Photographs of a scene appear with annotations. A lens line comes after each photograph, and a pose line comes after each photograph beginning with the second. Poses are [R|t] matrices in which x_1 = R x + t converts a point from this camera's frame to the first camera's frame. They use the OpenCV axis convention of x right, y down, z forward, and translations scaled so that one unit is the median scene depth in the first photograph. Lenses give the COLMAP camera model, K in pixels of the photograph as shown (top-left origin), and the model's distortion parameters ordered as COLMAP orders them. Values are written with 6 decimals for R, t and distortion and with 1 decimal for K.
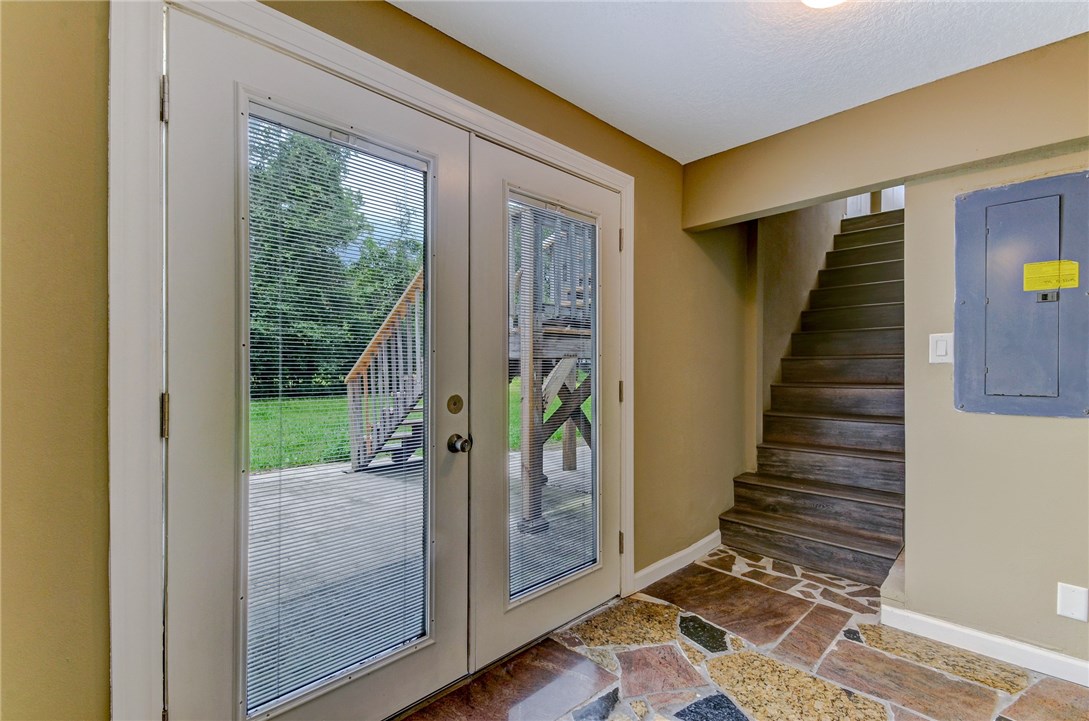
lens RADIAL K [[479.8, 0, 540.8], [0, 479.8, 369.0], [0, 0, 1]] dist [0.017898, -0.008772]
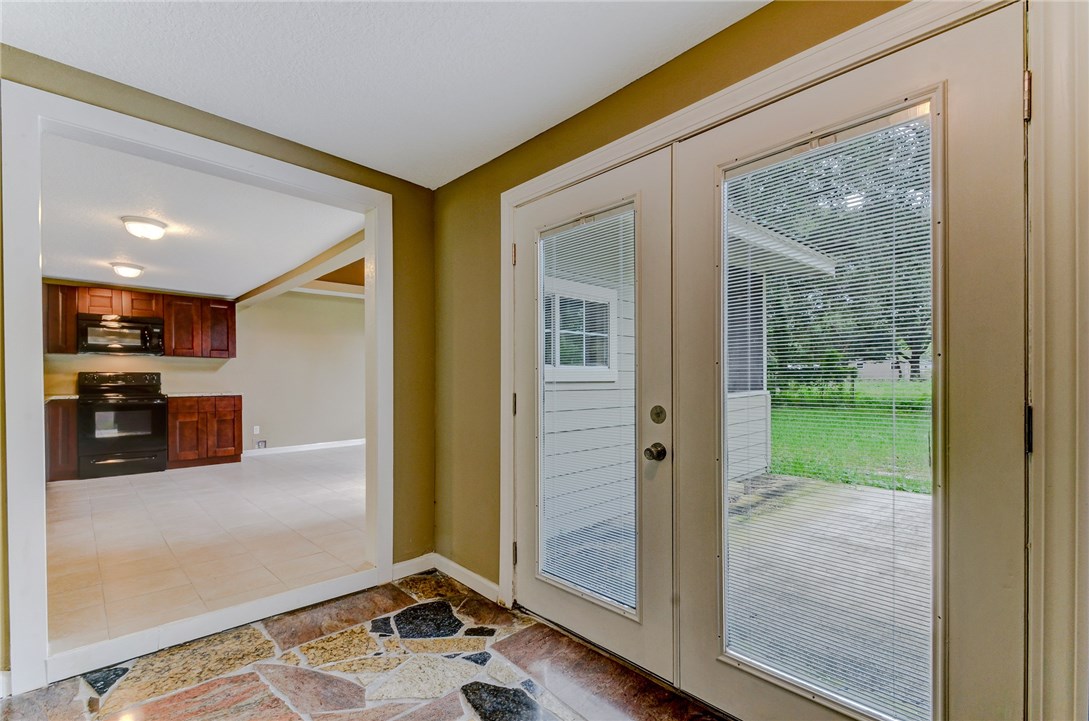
lens RADIAL K [[479.8, 0, 531.8], [0, 479.8, 383.3], [0, 0, 1]] dist [0.017898, -0.008772]
pose [[-0.031360, 0.004993, -0.999496, 0.866020], [0.003810, 0.999981, 0.004876, -0.001692], [0.999501, -0.003656, -0.031378, 0.741615]]
